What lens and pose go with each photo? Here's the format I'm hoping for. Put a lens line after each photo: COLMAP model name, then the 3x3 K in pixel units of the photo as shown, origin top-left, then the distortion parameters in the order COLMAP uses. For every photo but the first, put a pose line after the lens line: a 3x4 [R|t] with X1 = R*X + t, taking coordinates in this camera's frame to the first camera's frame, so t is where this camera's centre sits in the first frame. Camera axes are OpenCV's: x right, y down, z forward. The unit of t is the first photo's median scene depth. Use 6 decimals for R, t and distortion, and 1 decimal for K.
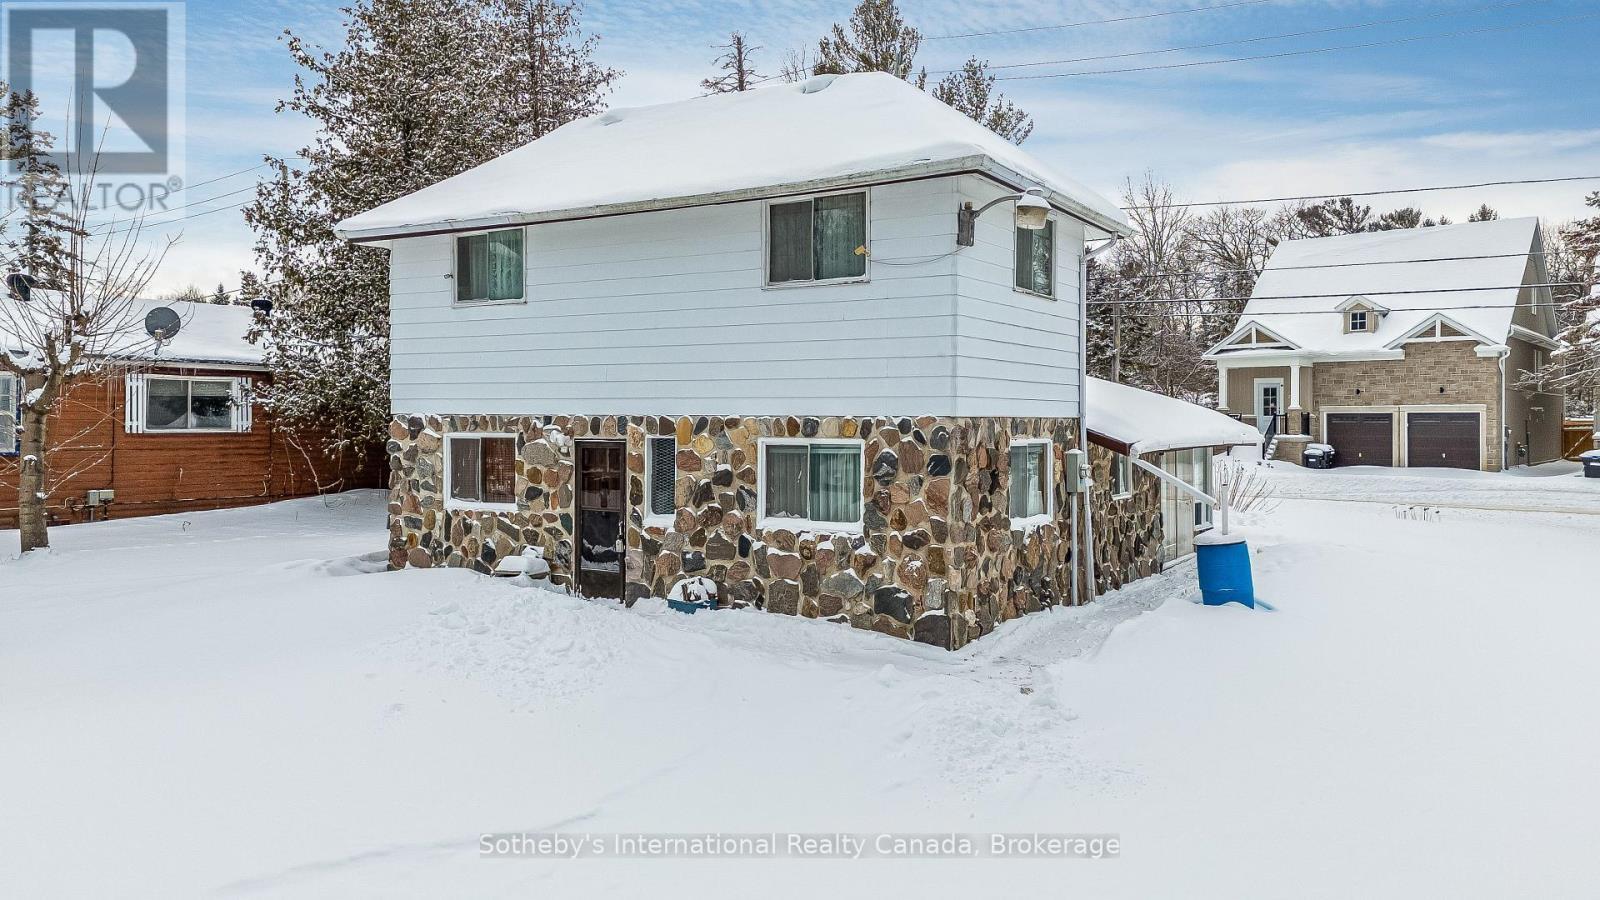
lens RADIAL K [[1175.7, 0, 798.9], [0, 1175.7, 433.5], [0, 0, 1]] dist [0.067821, -0.001864]
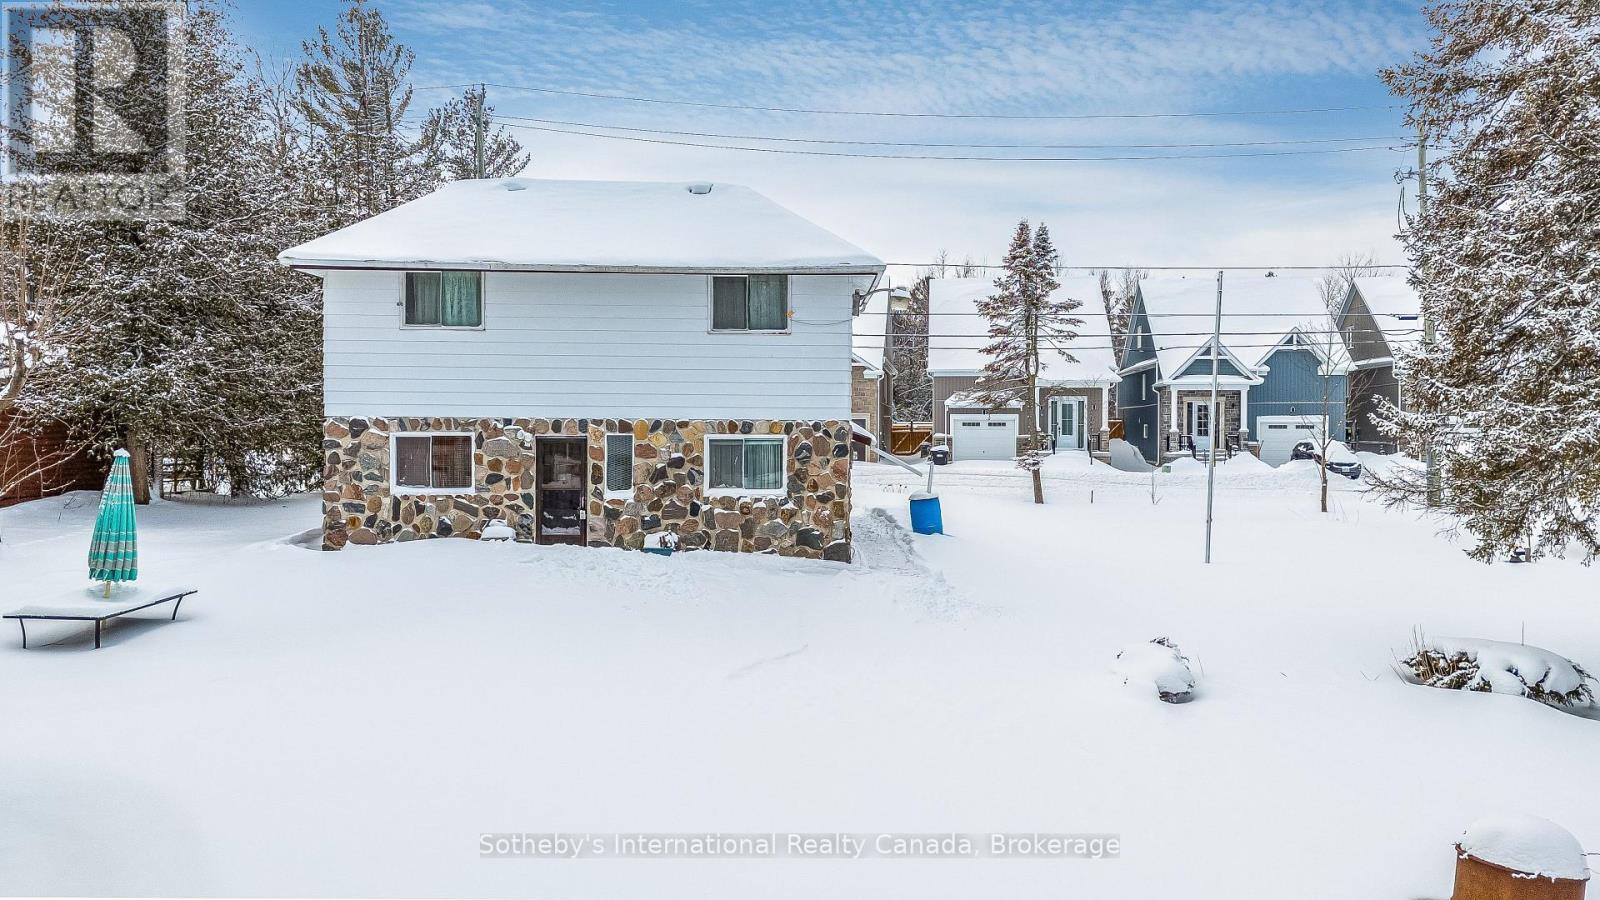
lens RADIAL K [[1175.7, 0, 801.0], [0, 1175.7, 453.3], [0, 0, 1]] dist [0.067821, -0.001864]
pose [[0.846998, -0.010971, 0.531483, -0.666200], [0.004256, 0.999895, 0.013858, 0.006791], [-0.531580, -0.009475, 0.846955, -0.288874]]
